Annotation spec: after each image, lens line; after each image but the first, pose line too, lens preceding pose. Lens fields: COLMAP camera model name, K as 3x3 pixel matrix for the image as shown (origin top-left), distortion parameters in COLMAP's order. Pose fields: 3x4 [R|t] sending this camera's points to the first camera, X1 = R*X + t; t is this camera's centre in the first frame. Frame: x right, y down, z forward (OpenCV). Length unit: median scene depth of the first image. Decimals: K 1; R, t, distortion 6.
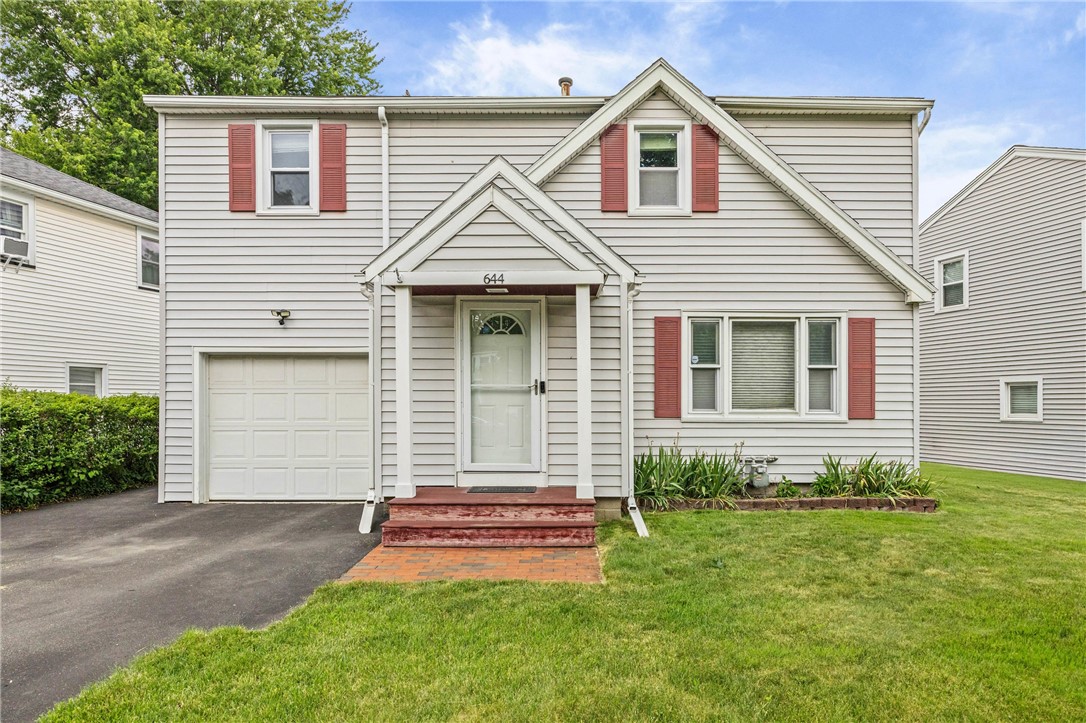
lens RADIAL K [[648.6, 0, 543.0], [0, 648.6, 393.9], [0, 0, 1]] dist [0.002619, -0.000068]
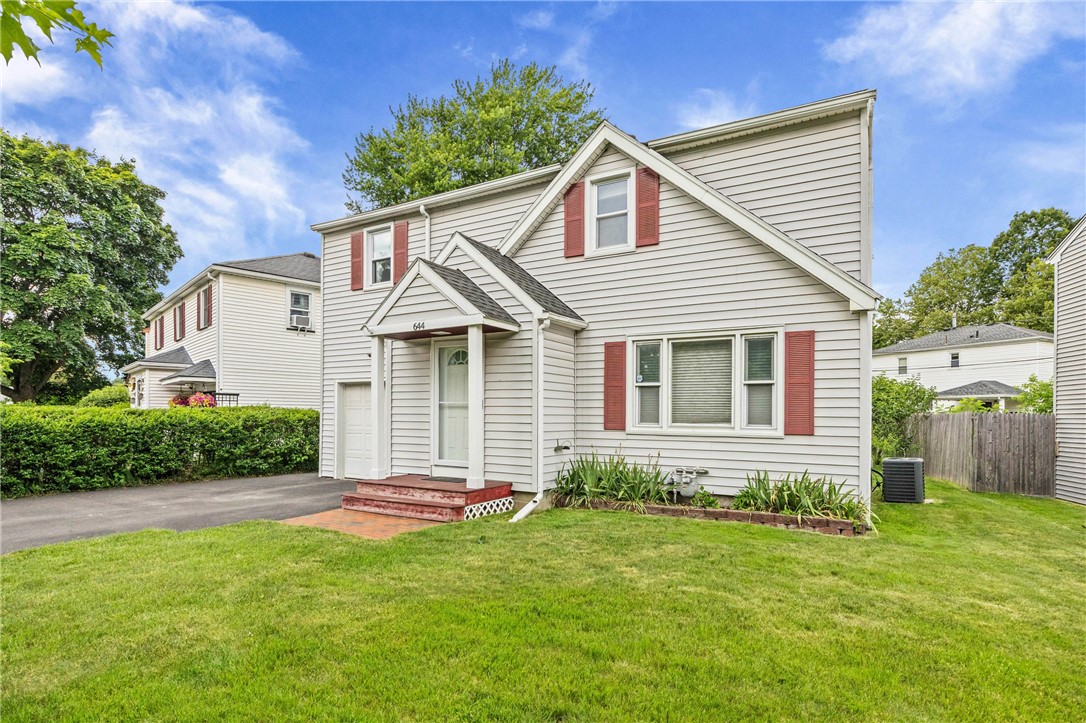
lens RADIAL K [[592.9, 0, 543.8], [0, 592.9, 408.7], [0, 0, 1]] dist [-0.000714, -0.000222]
pose [[0.851700, -0.000306, -0.524030, 0.634002], [-0.001690, 0.999993, -0.003331, 0.002882], [0.524027, 0.003722, 0.851693, 0.041802]]
